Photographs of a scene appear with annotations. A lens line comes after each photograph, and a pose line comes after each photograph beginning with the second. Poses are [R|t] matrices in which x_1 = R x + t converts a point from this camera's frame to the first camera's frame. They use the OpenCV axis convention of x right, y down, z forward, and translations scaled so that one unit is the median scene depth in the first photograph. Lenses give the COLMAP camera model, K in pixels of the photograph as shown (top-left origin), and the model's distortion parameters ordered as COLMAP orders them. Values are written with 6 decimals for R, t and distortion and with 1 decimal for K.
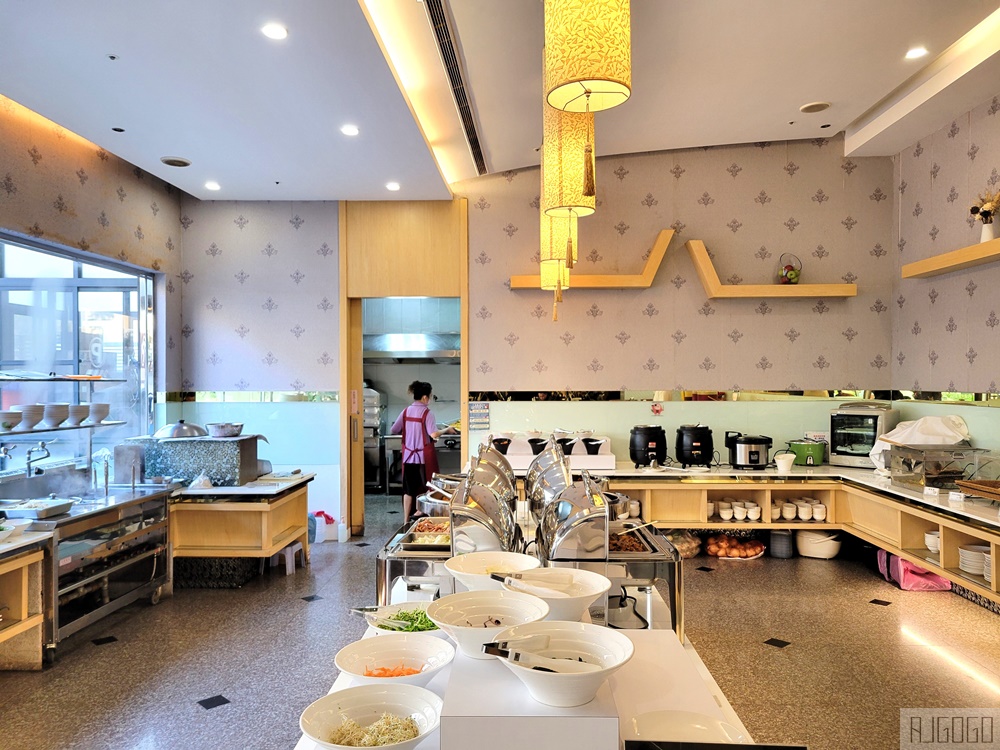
lens RADIAL K [[752.6, 0, 508.8], [0, 752.6, 382.8], [0, 0, 1]] dist [0.059895, -0.054308]
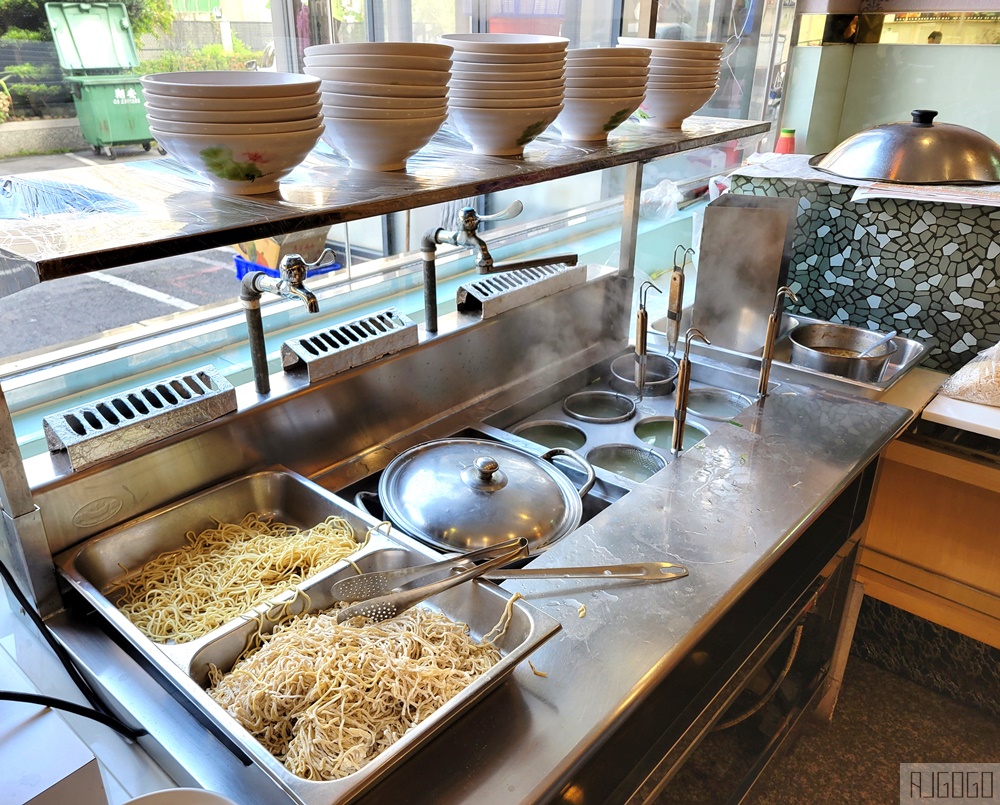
lens RADIAL K [[811.1, 0, 473.0], [0, 811.1, 402.9], [0, 0, 1]] dist [0.036072, -0.002961]
pose [[0.774712, 0.264465, -0.574352, -0.380515], [-0.001643, 0.909171, 0.416419, 0.021405], [0.632312, -0.321661, 0.704780, 0.684591]]
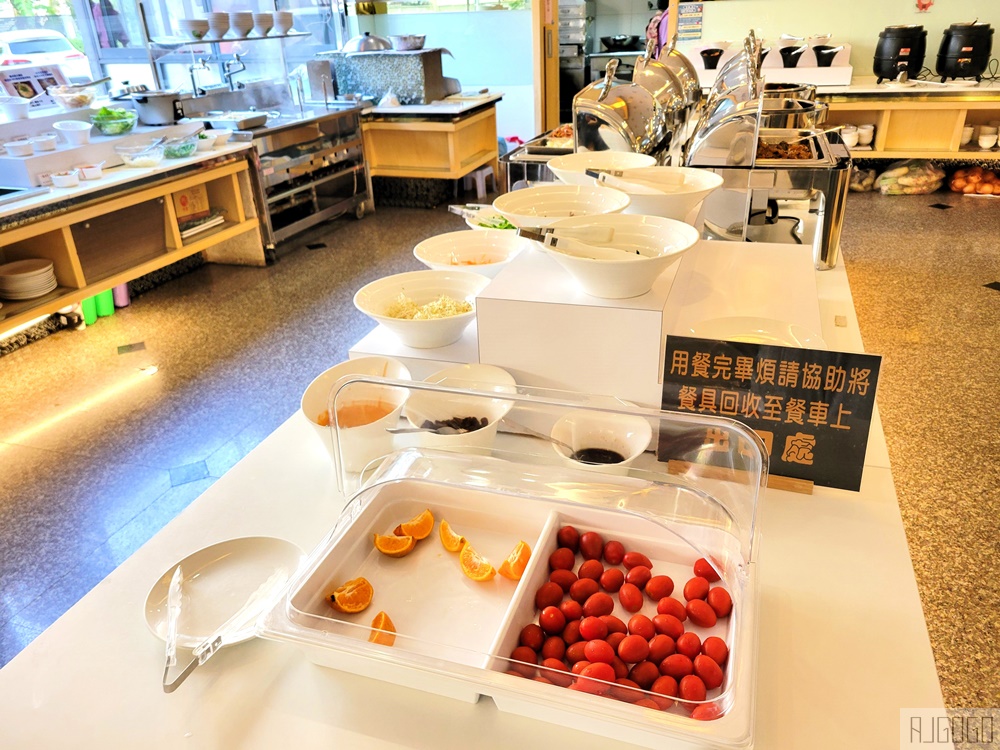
lens RADIAL K [[752.6, 0, 508.8], [0, 752.6, 382.8], [0, 0, 1]] dist [0.059895, -0.054308]
pose [[0.956865, 0.098395, -0.273365, 0.052909], [0.034615, 0.895594, 0.443524, 0.027033], [0.288465, -0.433855, 0.853556, 0.036110]]
